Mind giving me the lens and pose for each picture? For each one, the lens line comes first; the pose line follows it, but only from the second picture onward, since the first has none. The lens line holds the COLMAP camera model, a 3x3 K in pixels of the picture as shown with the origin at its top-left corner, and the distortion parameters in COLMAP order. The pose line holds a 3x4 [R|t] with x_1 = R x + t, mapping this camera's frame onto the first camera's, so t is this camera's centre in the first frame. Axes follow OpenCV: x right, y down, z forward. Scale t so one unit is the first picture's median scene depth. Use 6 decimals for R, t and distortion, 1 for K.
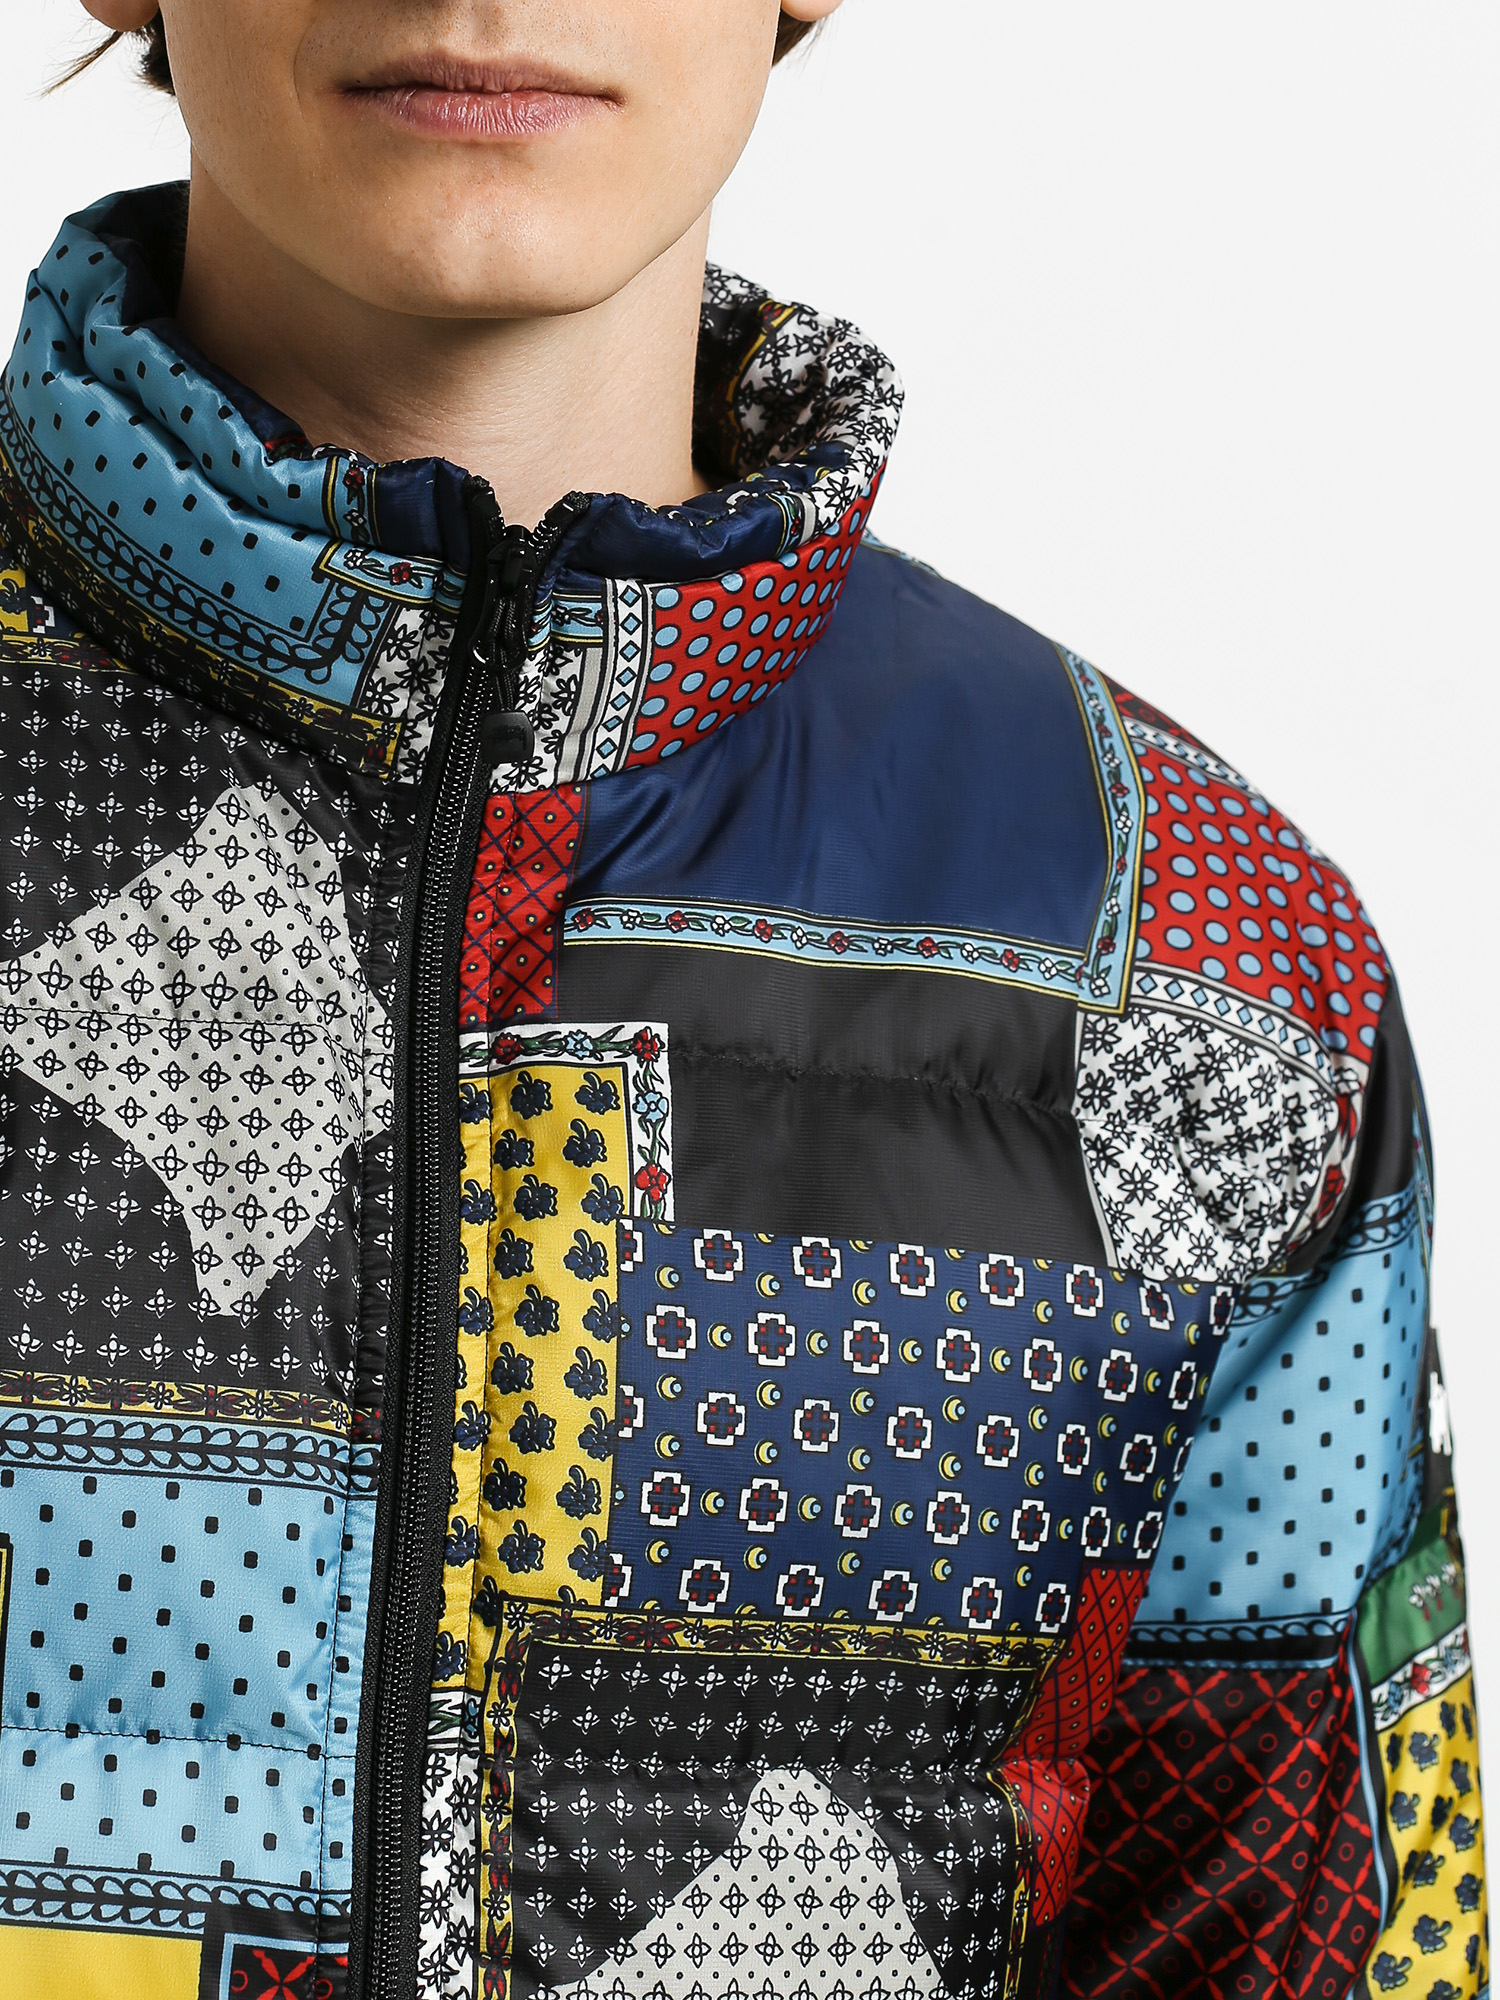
lens RADIAL K [[5245.6, 0, 750.0], [0, 5245.6, 1000.0], [0, 0, 1]] dist [0.068859, -0.191330]
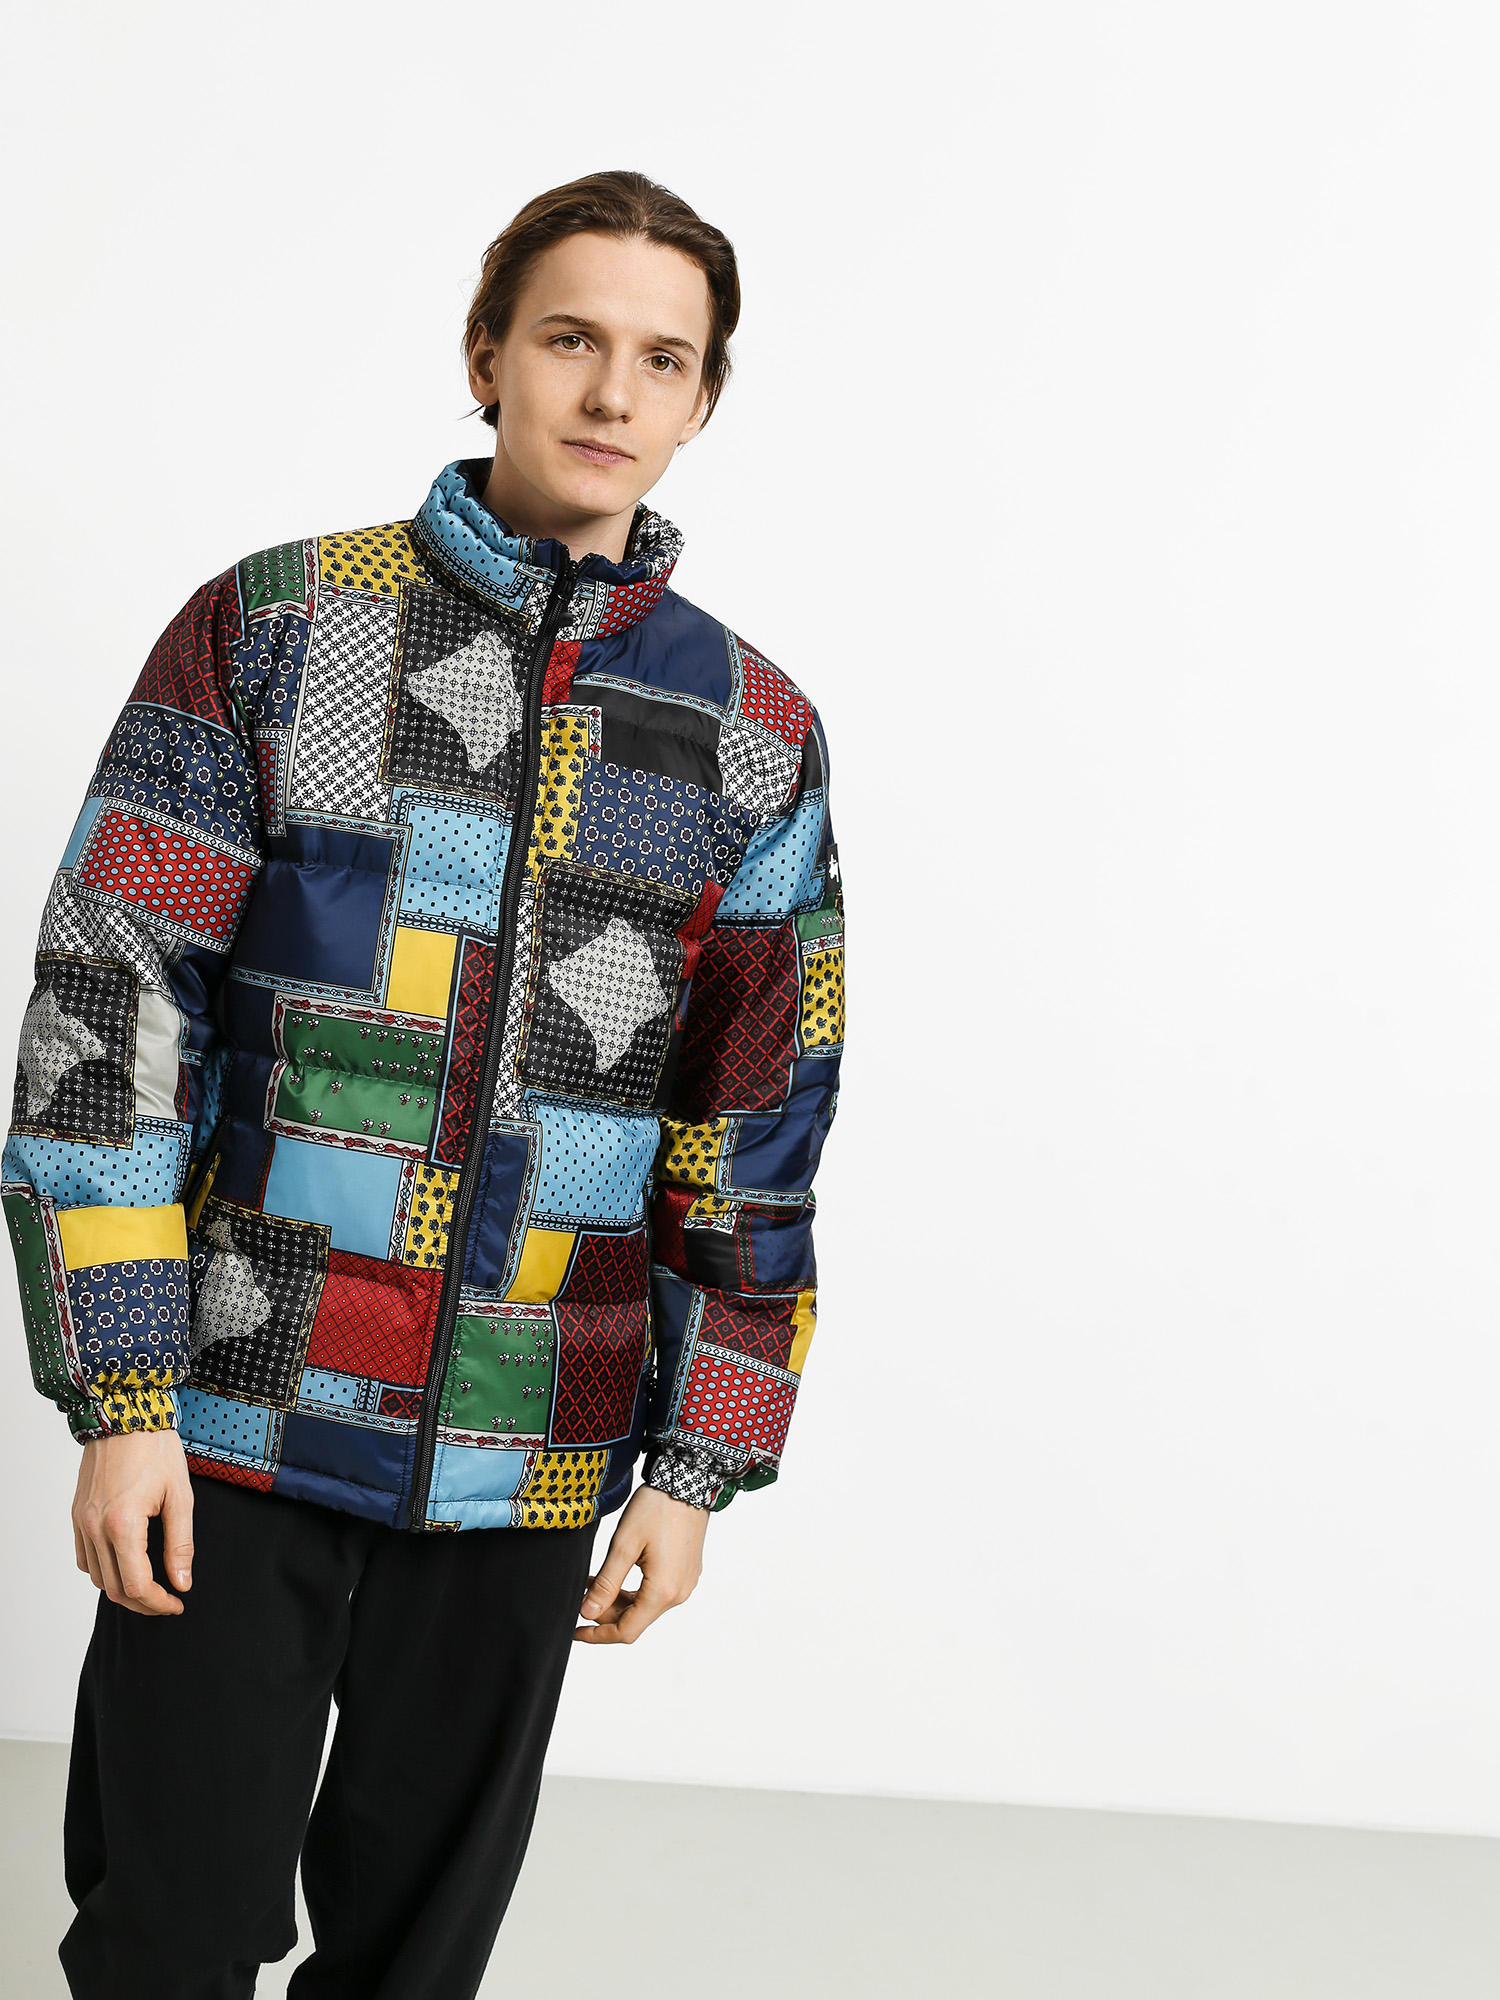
lens RADIAL K [[2844.2, 0, 750.0], [0, 2844.2, 1000.0], [0, 0, 1]] dist [-0.033898, -0.007822]
pose [[0.994443, 0.083458, 0.064166, -0.023278], [-0.084641, 0.996284, 0.015938, 0.163665], [-0.062597, -0.021281, 0.997812, -0.932074]]
